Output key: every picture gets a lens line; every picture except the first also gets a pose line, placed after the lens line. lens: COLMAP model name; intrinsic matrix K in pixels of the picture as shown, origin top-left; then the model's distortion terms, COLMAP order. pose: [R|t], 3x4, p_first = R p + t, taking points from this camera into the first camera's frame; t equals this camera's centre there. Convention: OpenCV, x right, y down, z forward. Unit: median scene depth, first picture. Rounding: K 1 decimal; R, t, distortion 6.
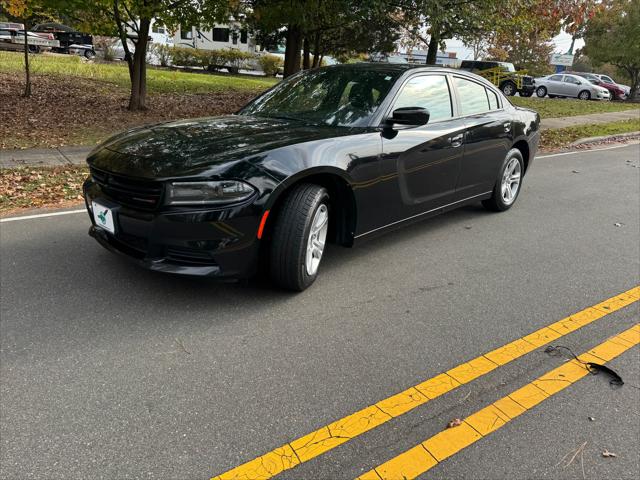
lens RADIAL K [[455.7, 0, 321.7], [0, 455.7, 239.7], [0, 0, 1]] dist [0.025880, -0.039002]
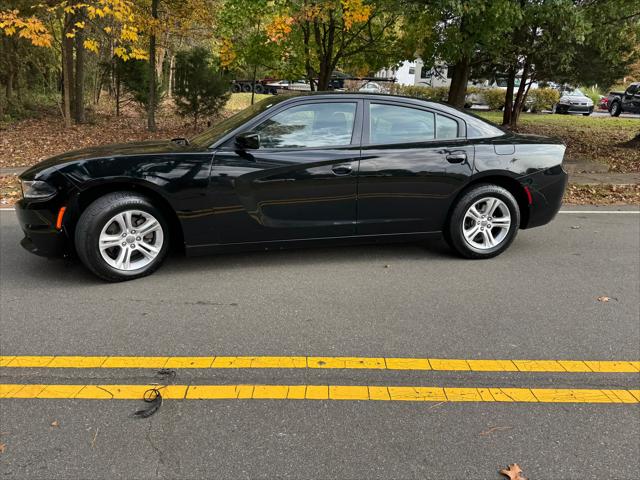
lens RADIAL K [[454.3, 0, 322.0], [0, 454.3, 234.4], [0, 0, 1]] dist [0.038768, -0.053921]
pose [[0.839916, 0.121275, -0.528992, 0.592581], [-0.164992, 0.985638, -0.036005, -0.031368], [0.517028, 0.117521, 0.847862, 0.149914]]
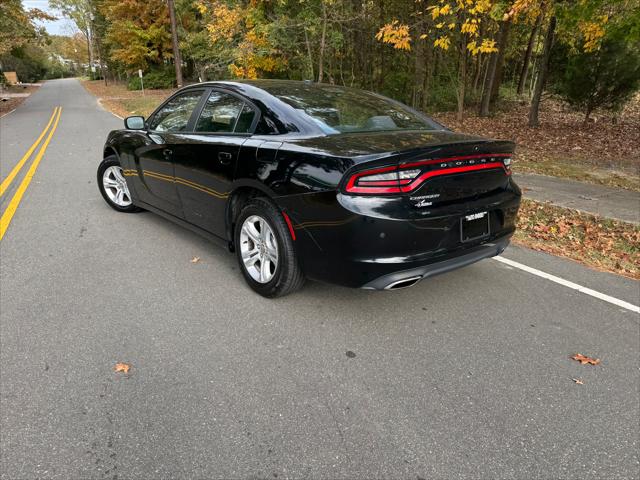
lens RADIAL K [[452.5, 0, 321.2], [0, 452.5, 241.5], [0, 0, 1]] dist [0.027712, -0.035583]
pose [[-0.102628, 0.265620, -0.958600, 0.976975], [-0.338316, 0.896917, 0.284749, -0.337762], [0.935420, 0.353533, -0.002186, 1.059890]]
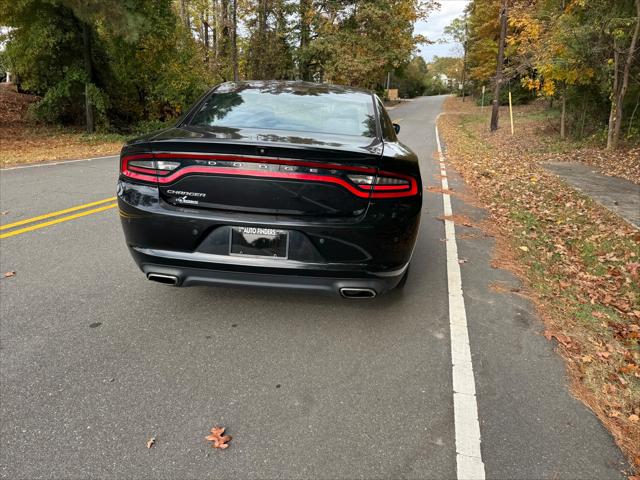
lens RADIAL K [[443.1, 0, 310.9], [0, 443.1, 240.4], [0, 0, 1]] dist [0.018025, -0.033676]
pose [[-0.770162, 0.121491, -0.626171, 0.662044], [-0.273131, 0.824322, 0.495876, -0.501922], [0.576411, 0.552932, -0.601678, 1.530846]]
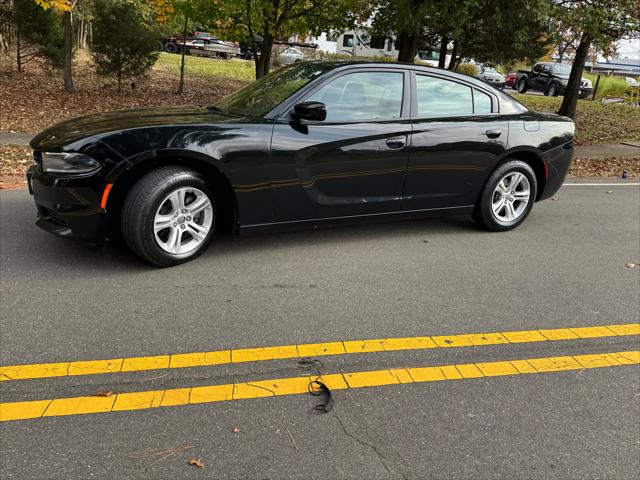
lens RADIAL K [[455.7, 0, 321.7], [0, 455.7, 239.7], [0, 0, 1]] dist [0.025880, -0.039002]
pose [[0.930004, 0.137128, -0.341011, 0.380915], [-0.142490, 0.989752, 0.009404, -0.007222], [0.338805, 0.039845, 0.940012, 0.067433]]
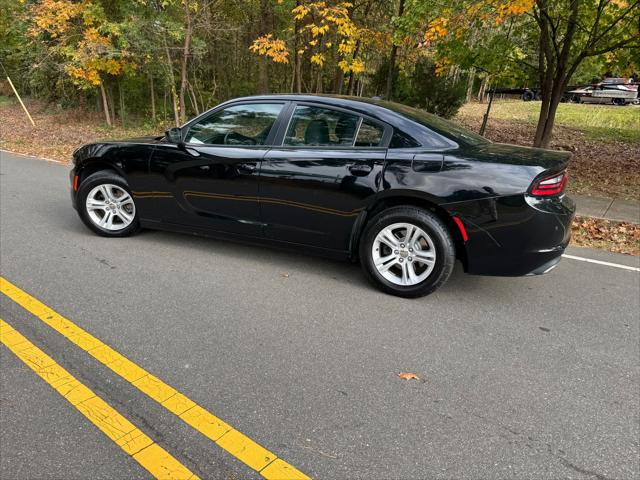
lens RADIAL K [[453.3, 0, 323.2], [0, 453.3, 240.5], [0, 0, 1]] dist [0.006020, -0.006073]
pose [[0.321634, 0.236989, -0.916727, 0.961810], [-0.332912, 0.934660, 0.124822, -0.189161], [0.886409, 0.265042, 0.379515, 0.630406]]
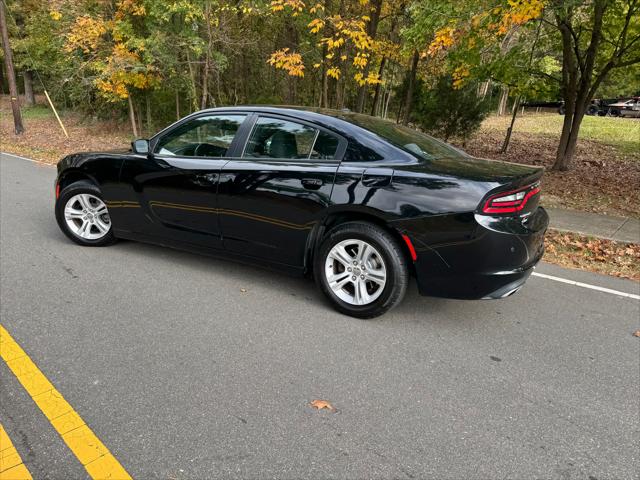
lens RADIAL K [[452.5, 0, 321.2], [0, 452.5, 241.5], [0, 0, 1]] dist [0.027712, -0.035583]
pose [[0.243357, 0.220448, -0.944553, 0.971475], [-0.346154, 0.929441, 0.127737, -0.229733], [0.906066, 0.295875, 0.302495, 0.742467]]
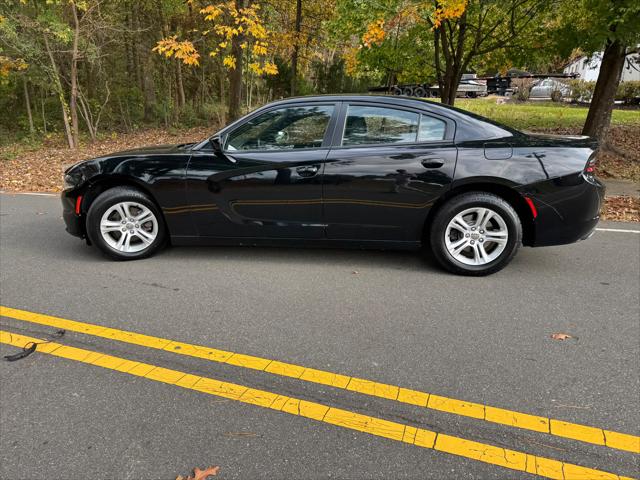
lens RADIAL K [[455.7, 0, 321.7], [0, 455.7, 239.7], [0, 0, 1]] dist [0.025880, -0.039002]
pose [[0.575830, 0.177479, -0.798074, 0.840999], [-0.240895, 0.969650, 0.041823, -0.094790], [0.781274, 0.168169, 0.601107, 0.364865]]
